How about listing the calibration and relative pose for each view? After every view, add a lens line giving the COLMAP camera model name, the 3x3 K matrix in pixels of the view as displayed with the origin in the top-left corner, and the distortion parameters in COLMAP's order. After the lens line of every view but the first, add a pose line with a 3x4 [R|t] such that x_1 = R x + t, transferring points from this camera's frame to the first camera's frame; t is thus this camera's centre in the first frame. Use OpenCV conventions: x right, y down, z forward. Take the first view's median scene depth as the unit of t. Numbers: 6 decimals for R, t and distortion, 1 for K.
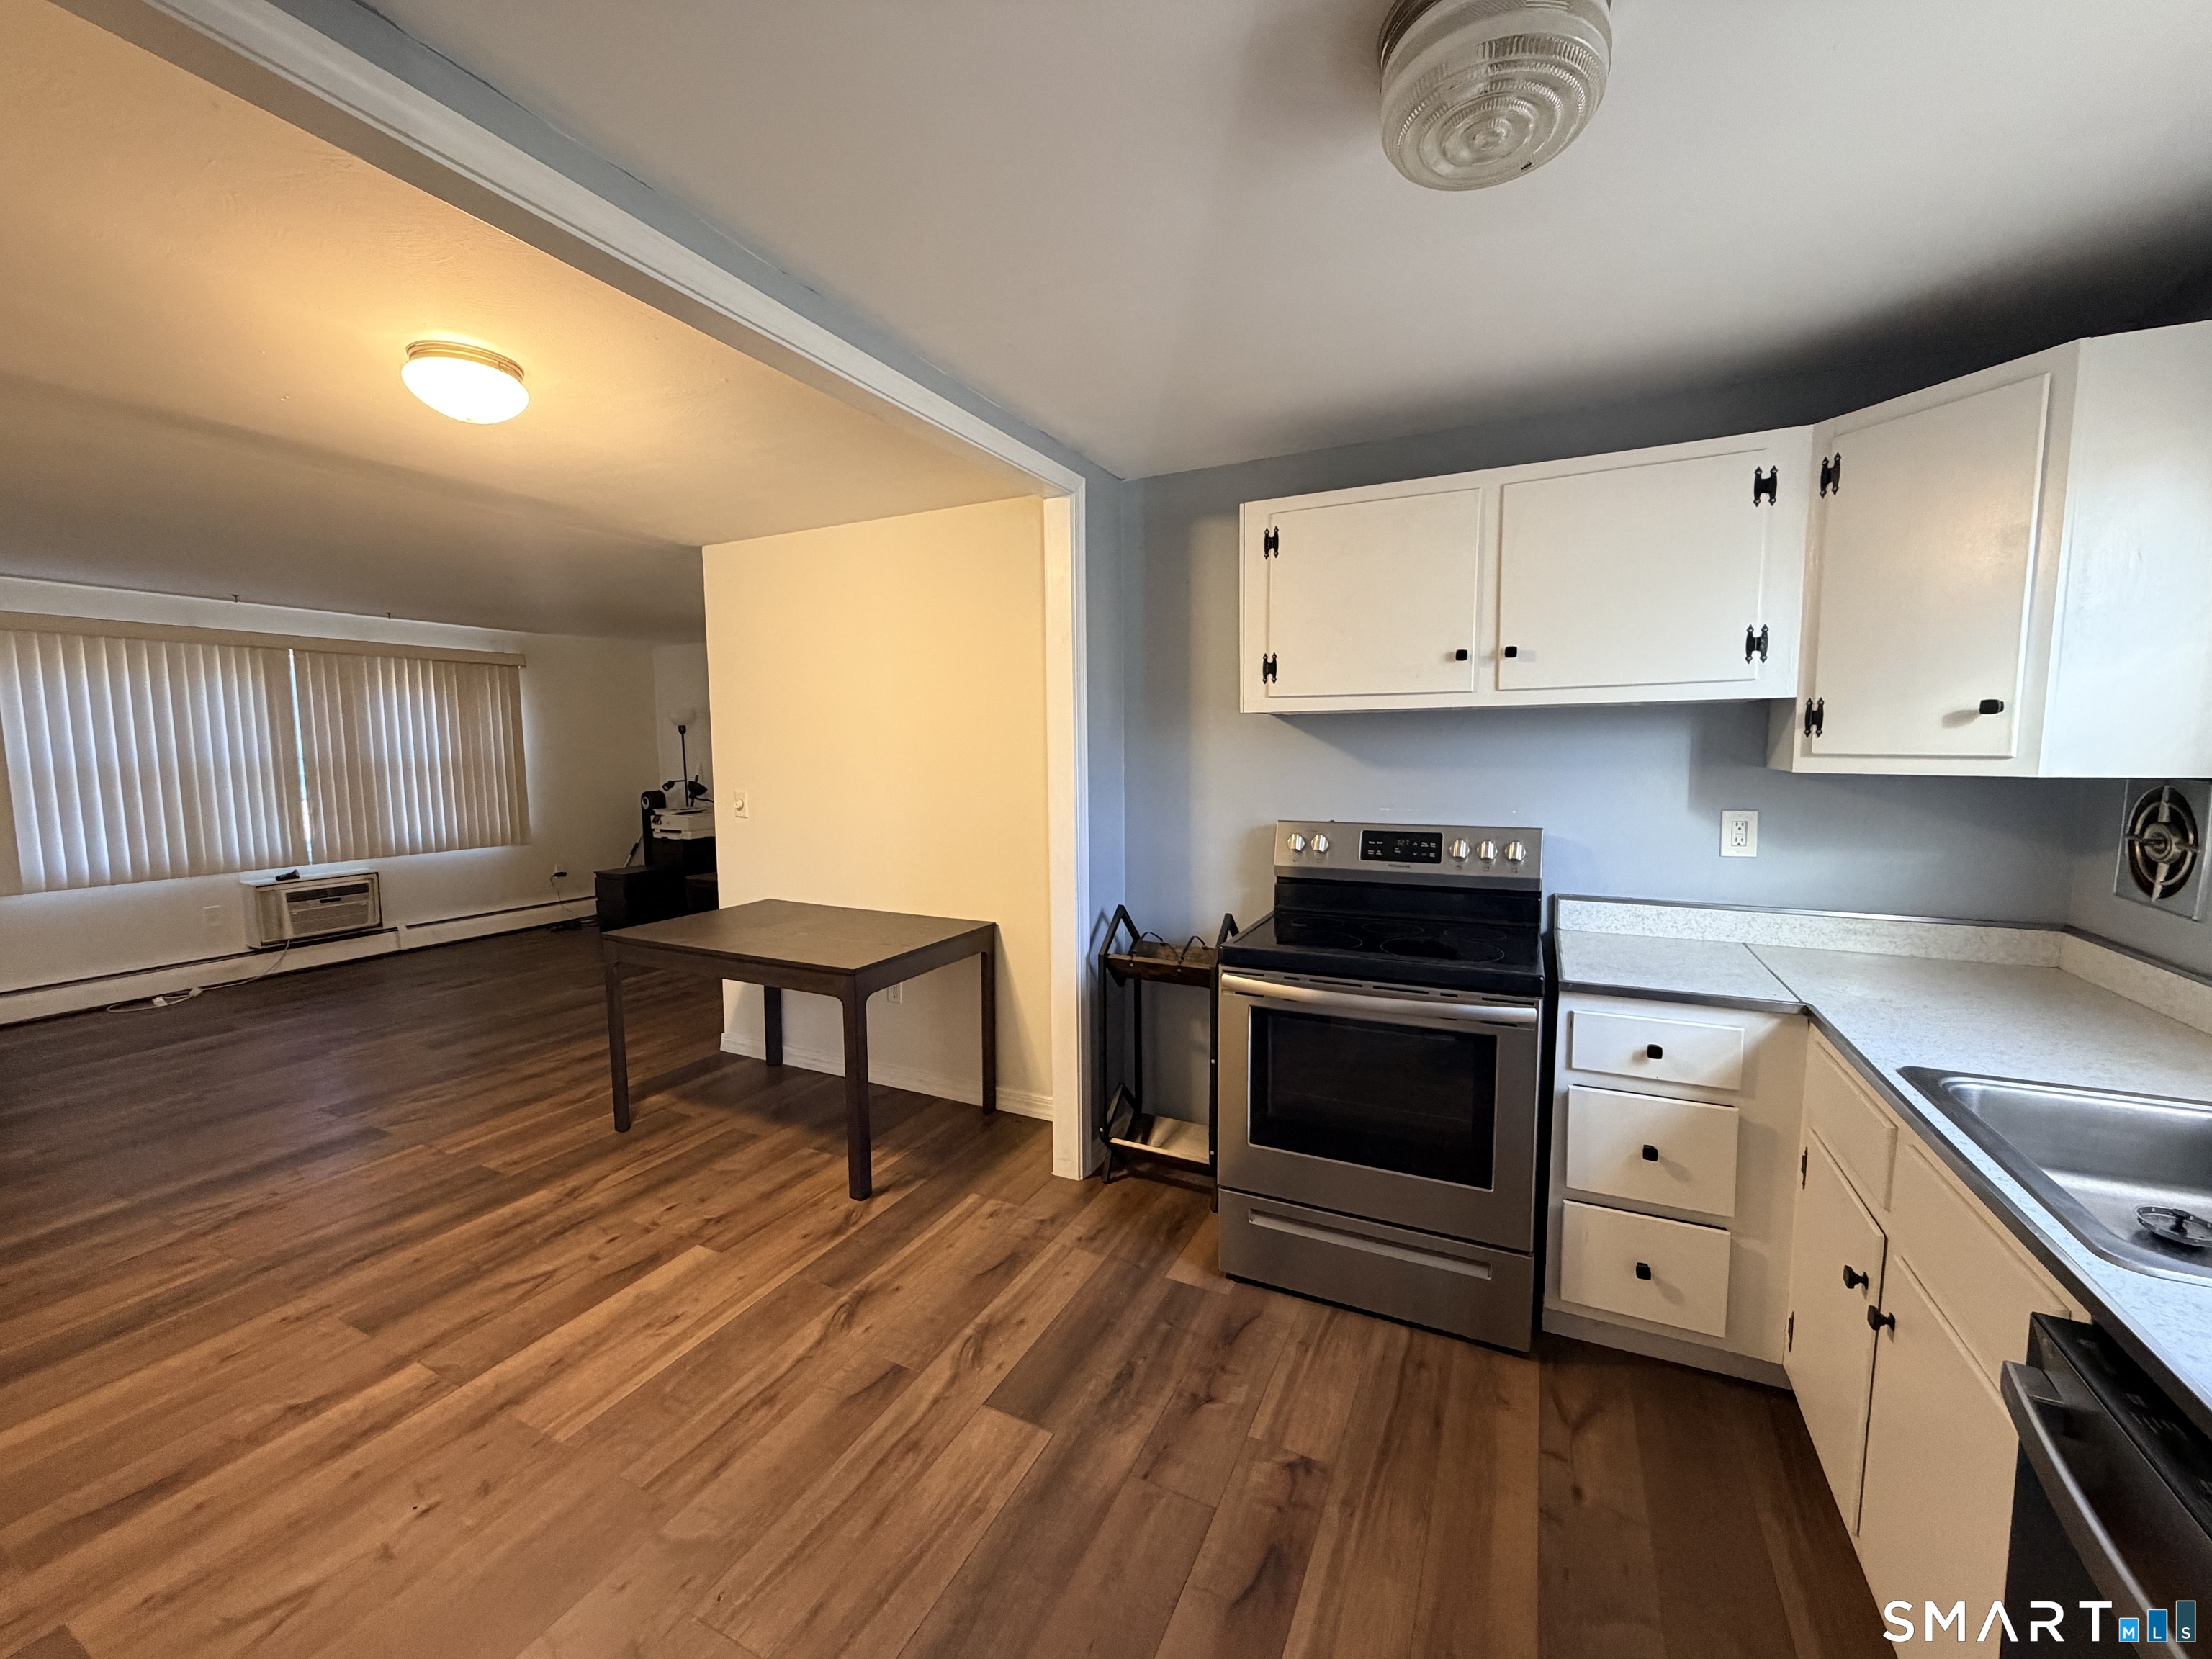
lens RADIAL K [[876.7, 0, 1103.6], [0, 876.7, 823.4], [0, 0, 1]] dist [-0.002397, 0.000069]
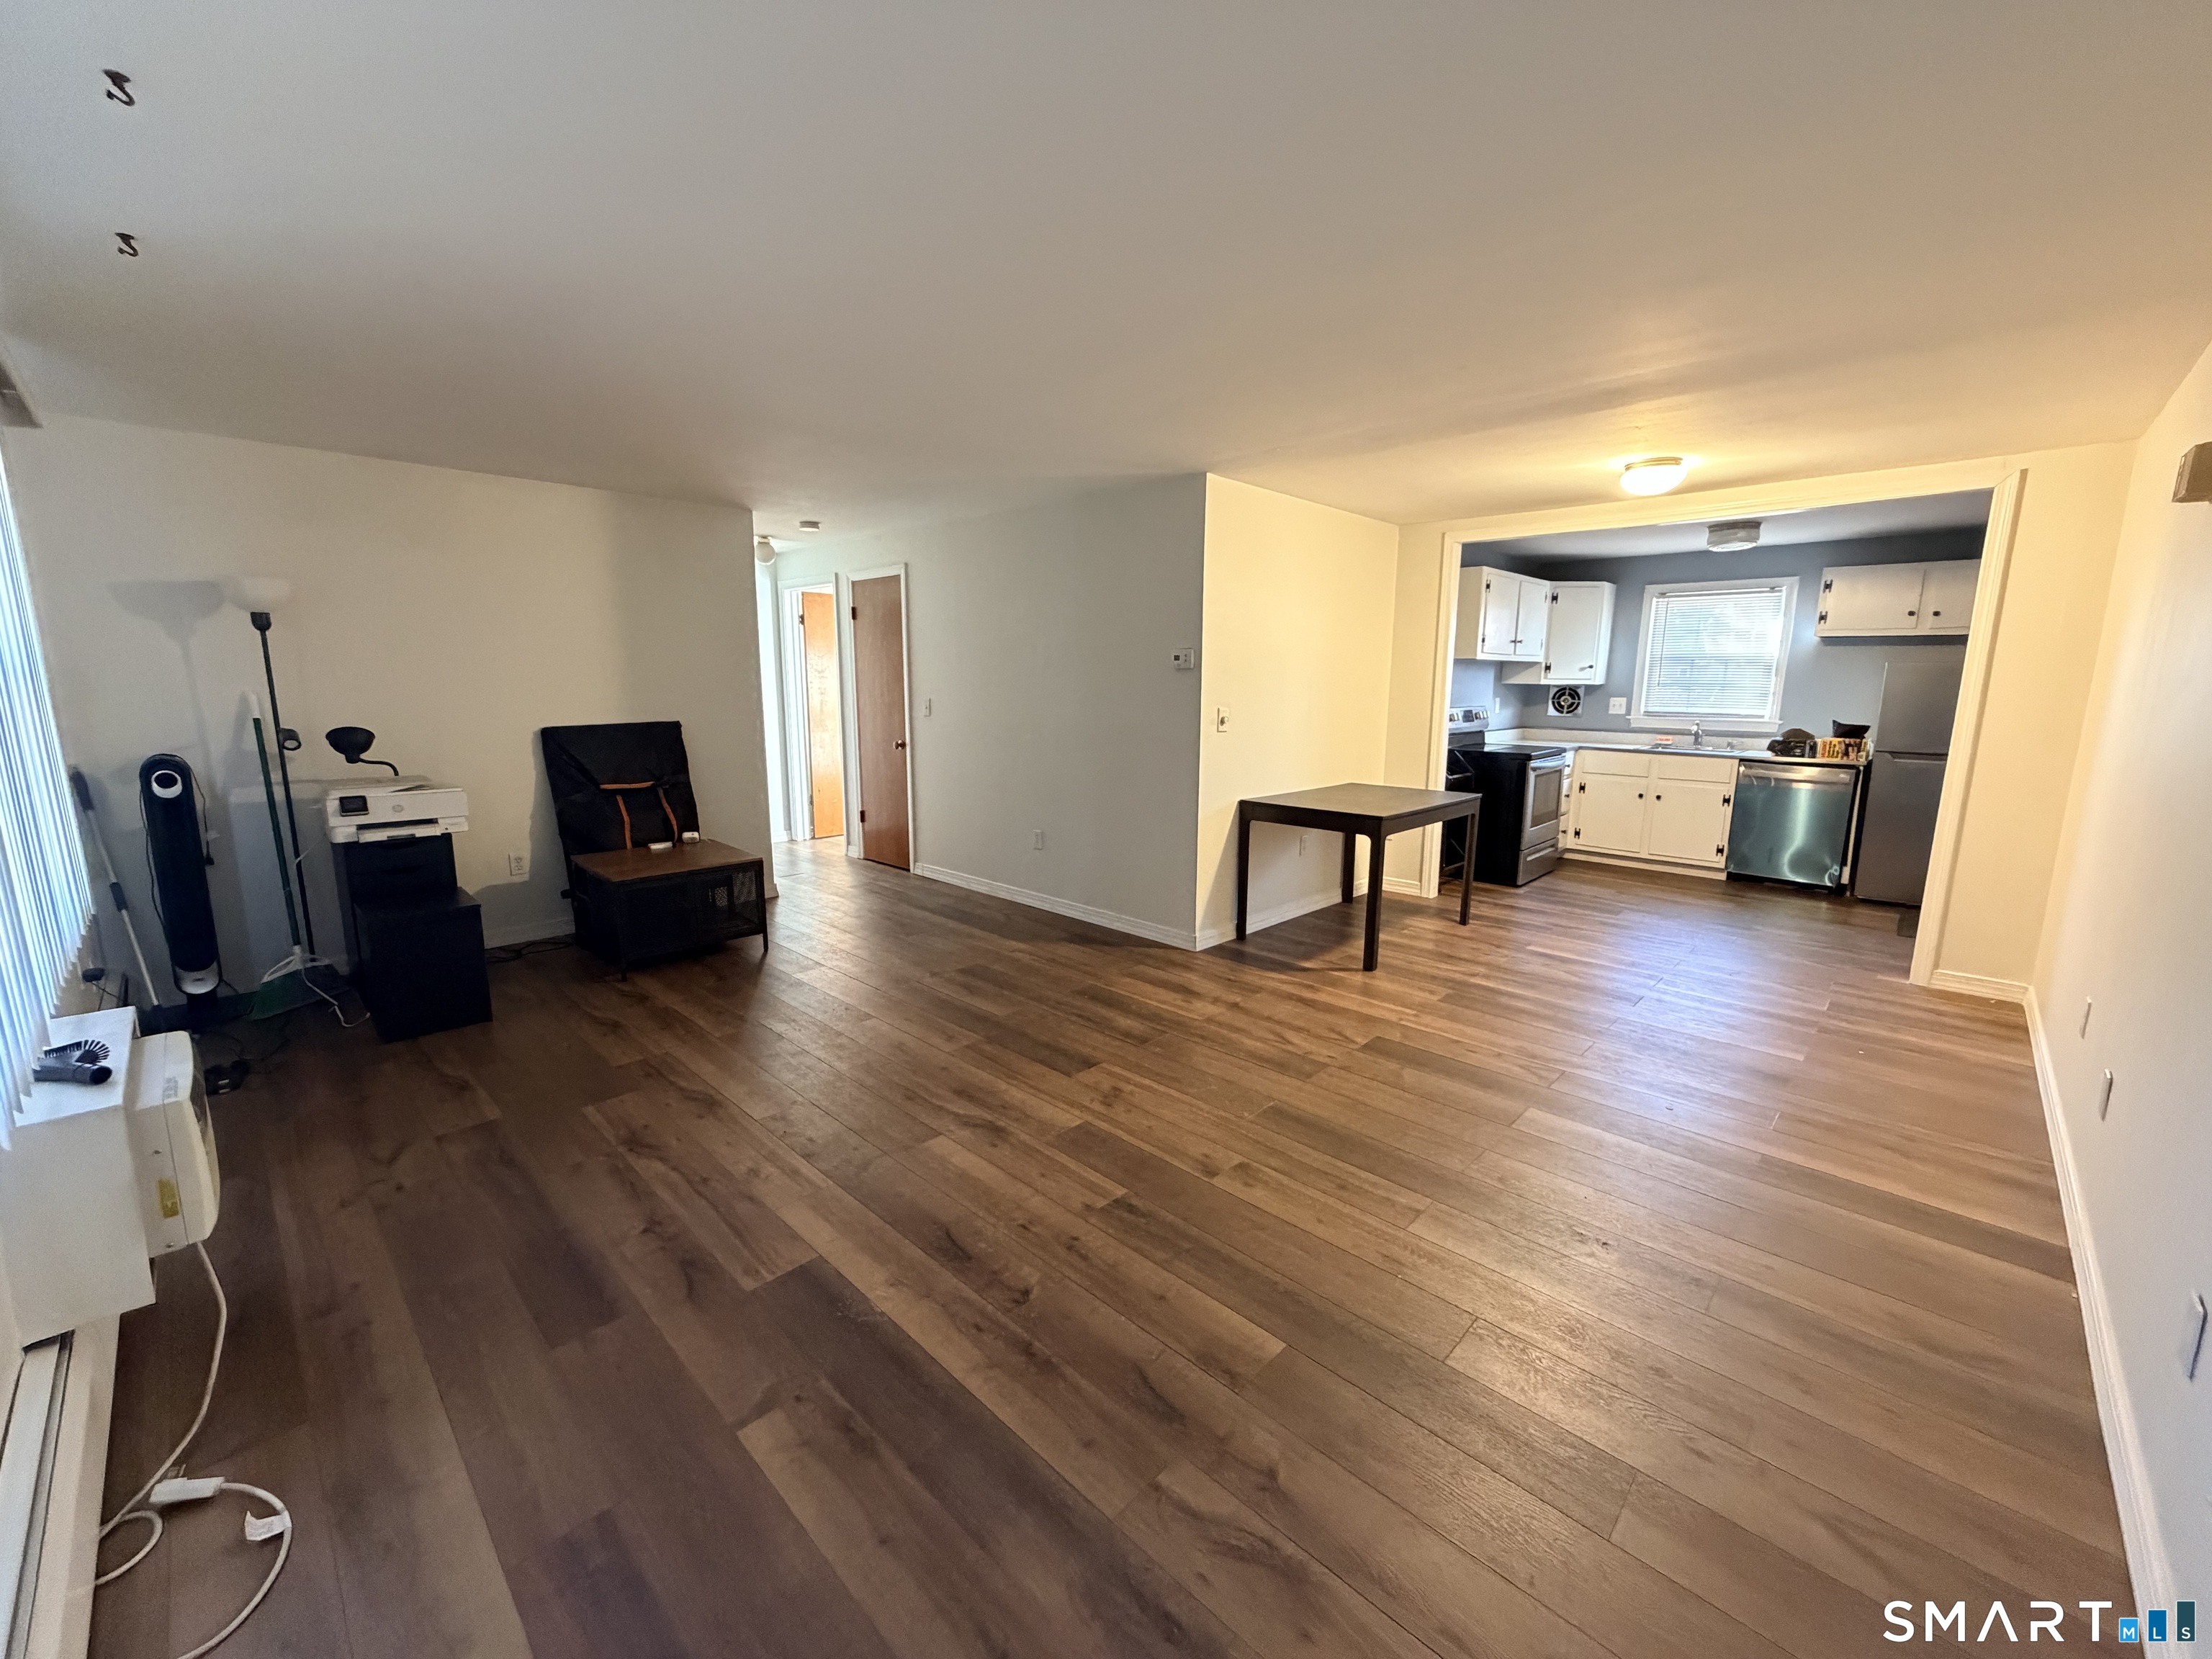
lens RADIAL K [[876.7, 0, 1103.4], [0, 876.7, 839.5], [0, 0, 1]] dist [-0.002397, 0.000069]
pose [[0.302964, -0.162569, 0.939034, -1.539382], [0.076470, 0.986313, 0.146082, -0.046818], [-0.949929, 0.027550, 0.311249, 0.807786]]
